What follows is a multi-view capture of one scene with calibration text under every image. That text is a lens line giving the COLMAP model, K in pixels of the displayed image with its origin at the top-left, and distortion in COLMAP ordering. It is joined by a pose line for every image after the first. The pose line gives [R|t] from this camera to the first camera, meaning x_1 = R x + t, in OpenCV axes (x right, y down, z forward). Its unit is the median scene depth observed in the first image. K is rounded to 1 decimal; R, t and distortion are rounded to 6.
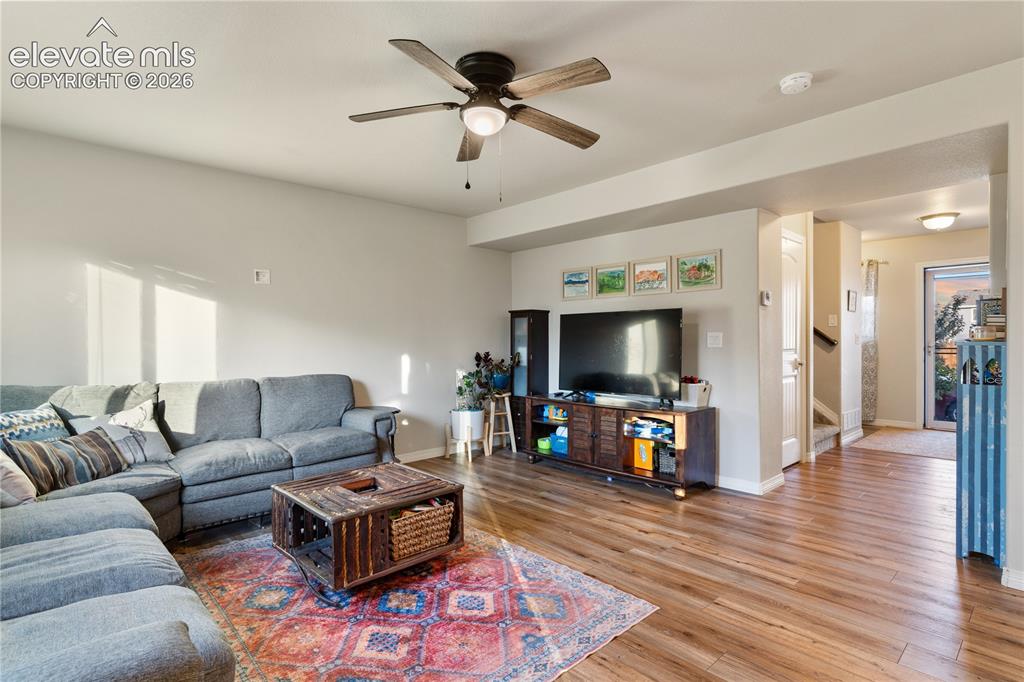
lens RADIAL K [[508.4, 0, 503.3], [0, 508.4, 345.4], [0, 0, 1]] dist [0.001105, 0.000341]
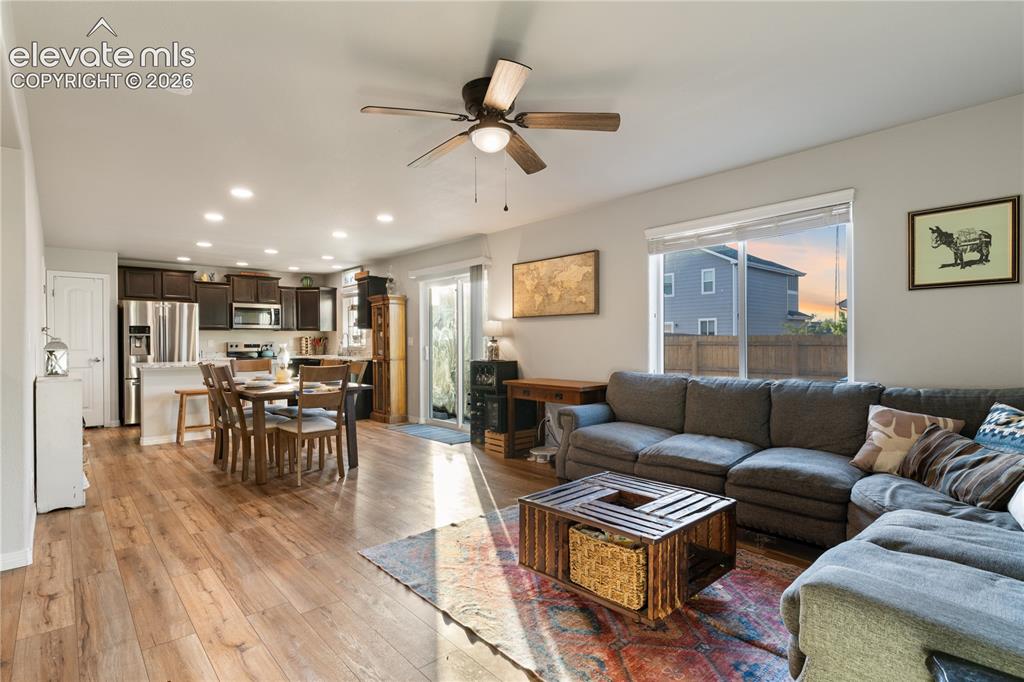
lens RADIAL K [[503.3, 0, 506.0], [0, 503.3, 343.2], [0, 0, 1]] dist [-0.002764, -0.000381]
pose [[-0.999864, 0.012179, 0.011148, -0.057648], [0.012352, 0.999801, 0.015656, -0.012925], [-0.010955, 0.015791, -0.999815, 1.577044]]
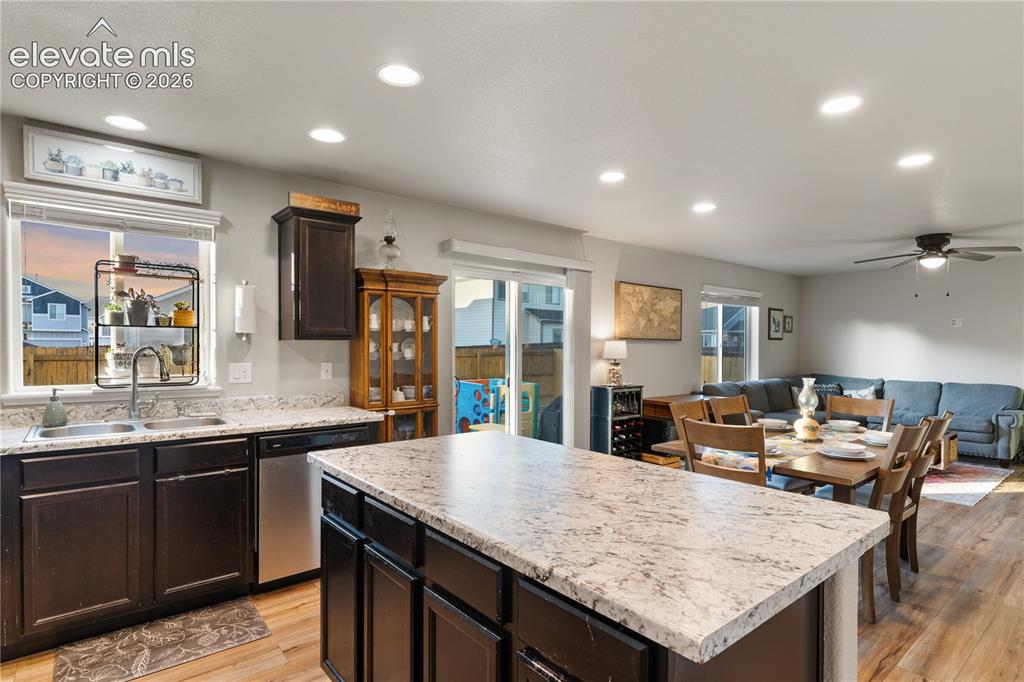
lens RADIAL K [[525.4, 0, 508.5], [0, 525.4, 355.1], [0, 0, 1]] dist [0.003495, -0.000095]
pose [[-0.054068, 0.022487, -0.998284, 1.692542], [-0.017301, 0.999575, 0.023453, -0.054985], [0.998387, 0.018539, -0.053656, -0.477426]]
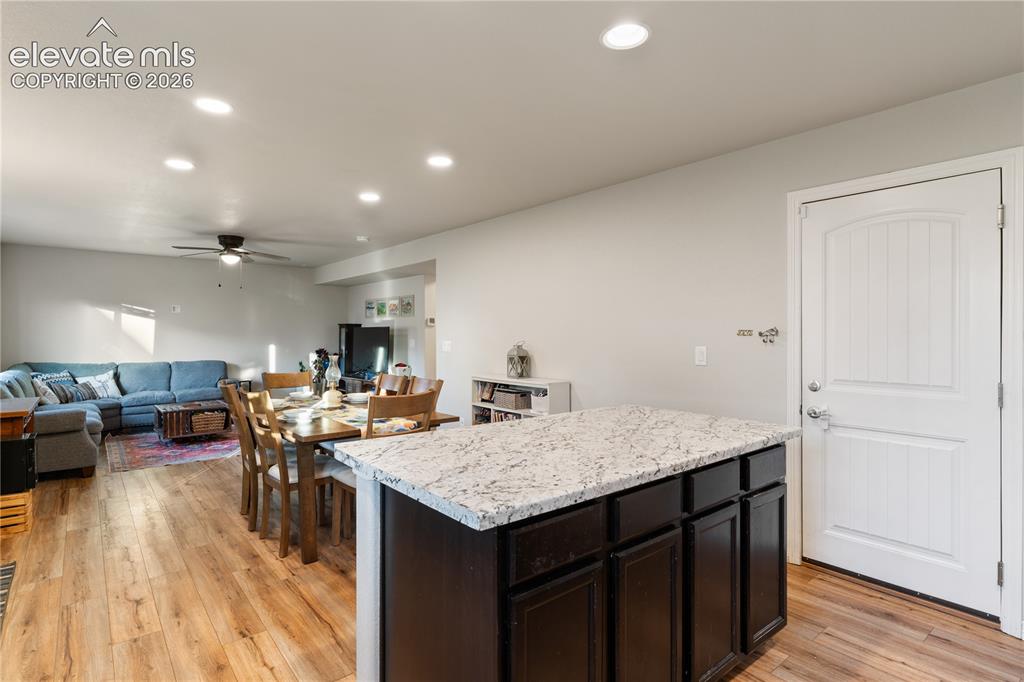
lens RADIAL K [[517.8, 0, 501.1], [0, 517.8, 335.3], [0, 0, 1]] dist [0.001252, -0.000175]
pose [[0.998287, 0.006584, -0.058135, 1.093650], [-0.007028, 0.999948, -0.007430, -0.037239], [0.058083, 0.007826, 0.998281, -1.115463]]
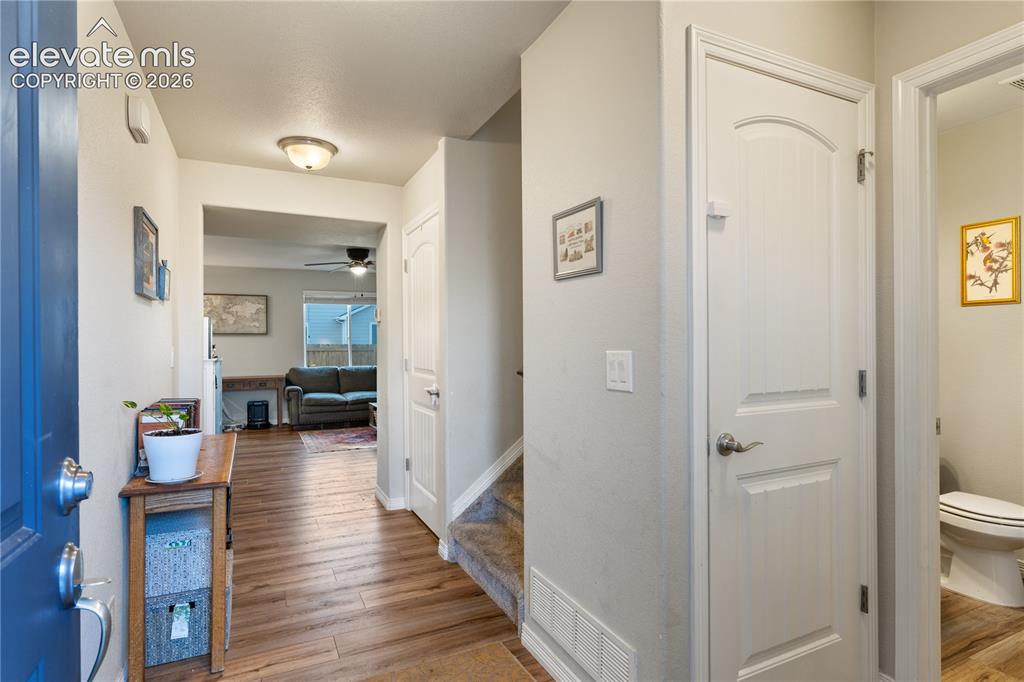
lens RADIAL K [[533.6, 0, 512.0], [0, 533.6, 341.0], [0, 0, 1]] dist [0.001019, -0.000043]
pose [[-0.282223, 0.002582, -0.959345, 1.883782], [-0.003679, 0.999986, 0.003773, -0.054881], [0.959342, 0.004594, -0.282210, 1.972957]]
